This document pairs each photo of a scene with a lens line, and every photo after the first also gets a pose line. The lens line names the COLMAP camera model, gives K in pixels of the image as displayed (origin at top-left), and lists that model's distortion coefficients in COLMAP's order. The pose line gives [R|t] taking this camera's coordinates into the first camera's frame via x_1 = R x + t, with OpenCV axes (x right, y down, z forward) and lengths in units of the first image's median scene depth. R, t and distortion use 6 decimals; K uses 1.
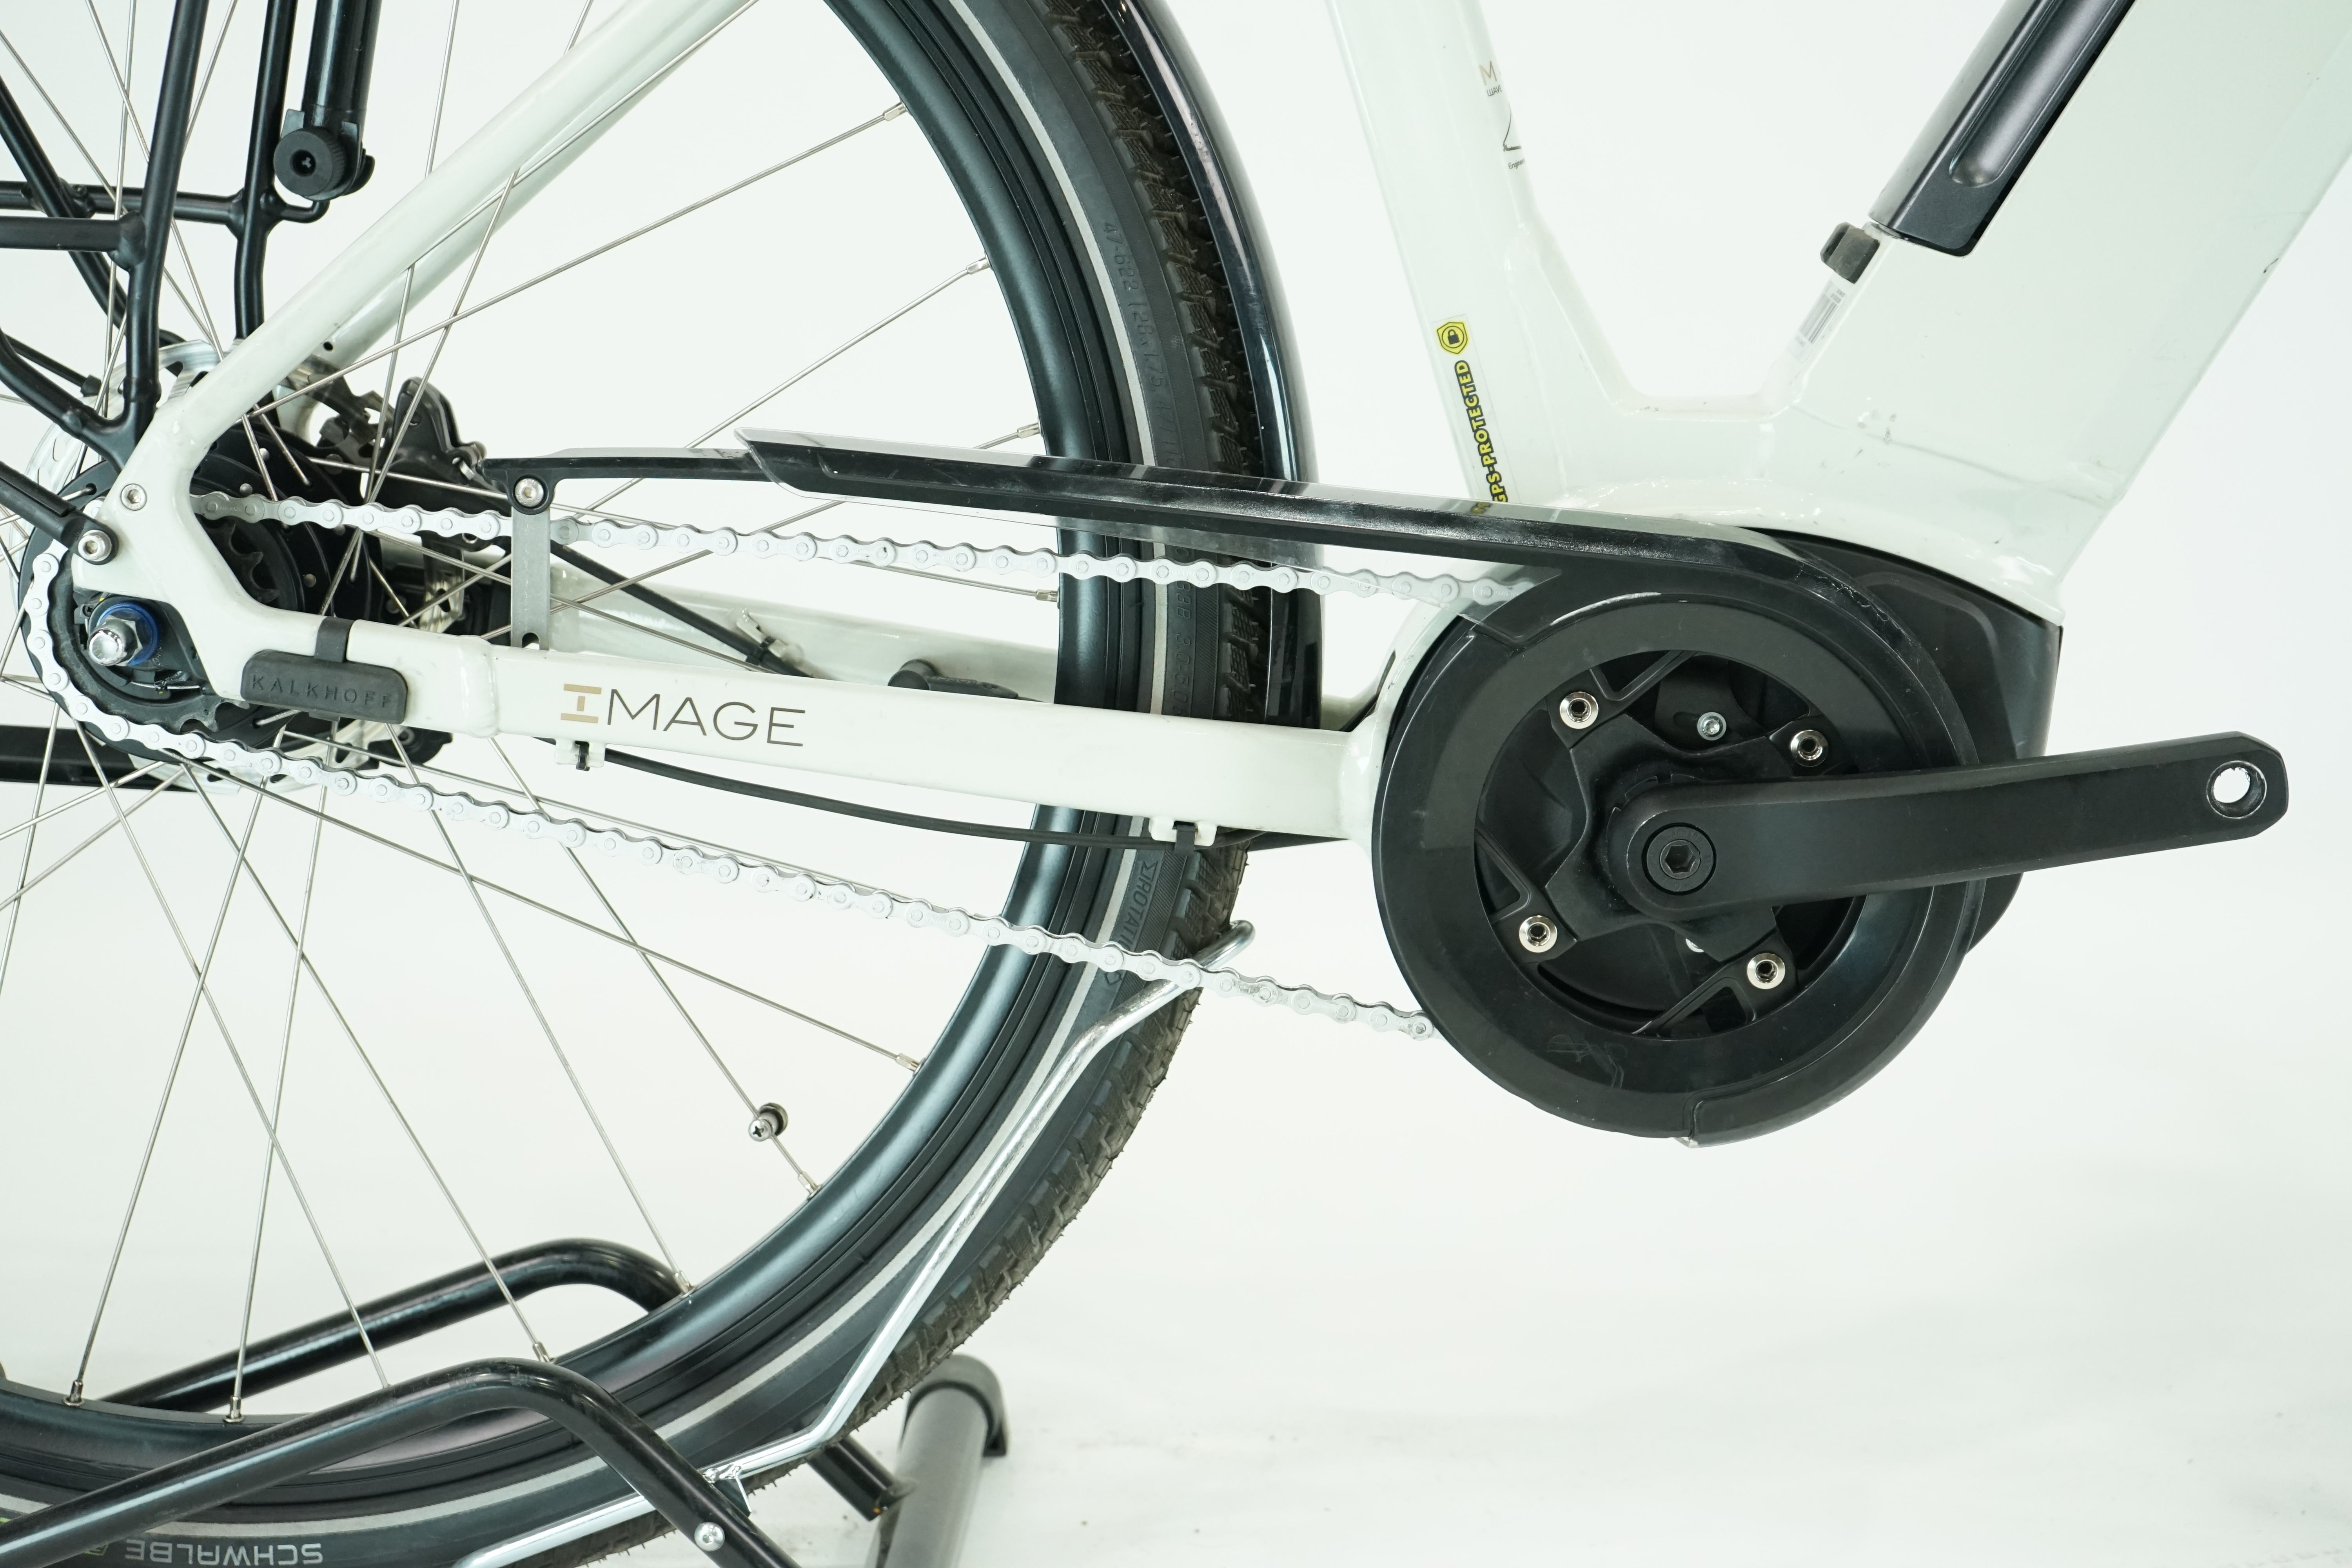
lens RADIAL K [[4295.2, 0, 1179.4], [0, 4295.2, 790.7], [0, 0, 1]] dist [-0.120427, 0.000000]
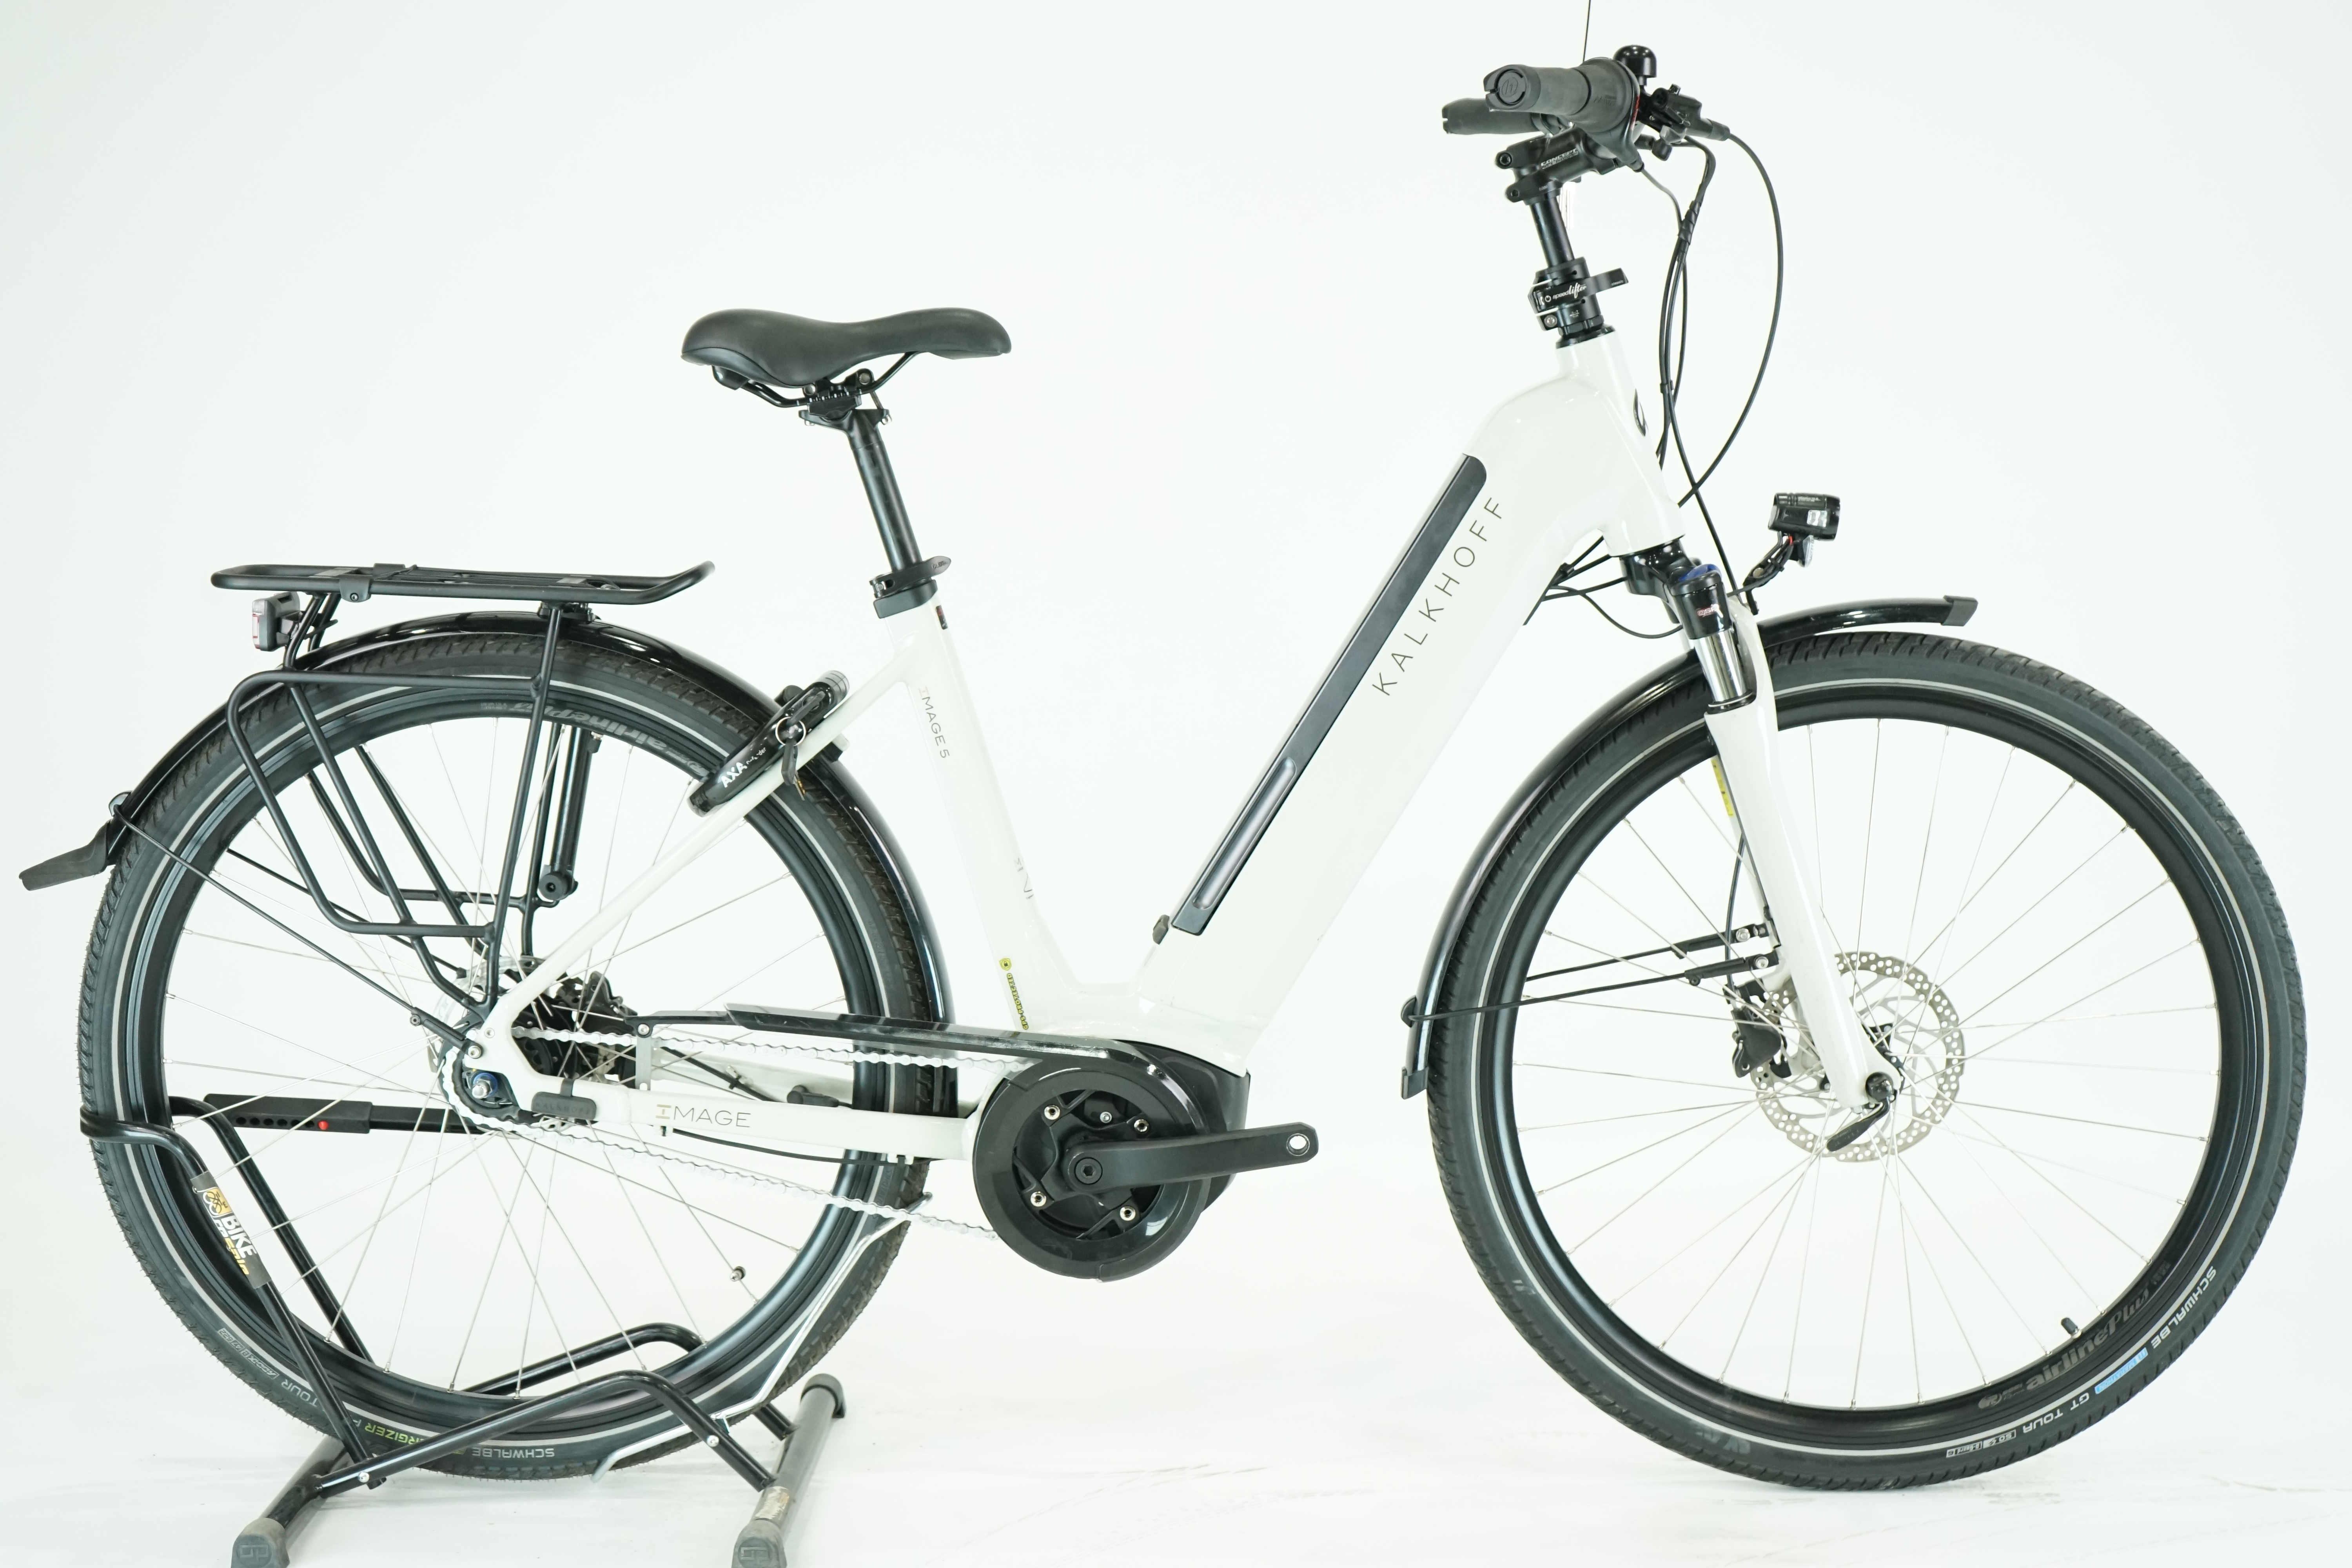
lens RADIAL K [[3407.3, 0, 1180.0], [0, 3407.3, 787.8], [0, 0, 1]] dist [-0.050413, 0.000000]
pose [[0.999762, -0.003062, 0.021622, 0.123307], [0.004340, 0.998230, -0.059305, -0.089545], [-0.021402, 0.059384, 0.998006, -1.029257]]
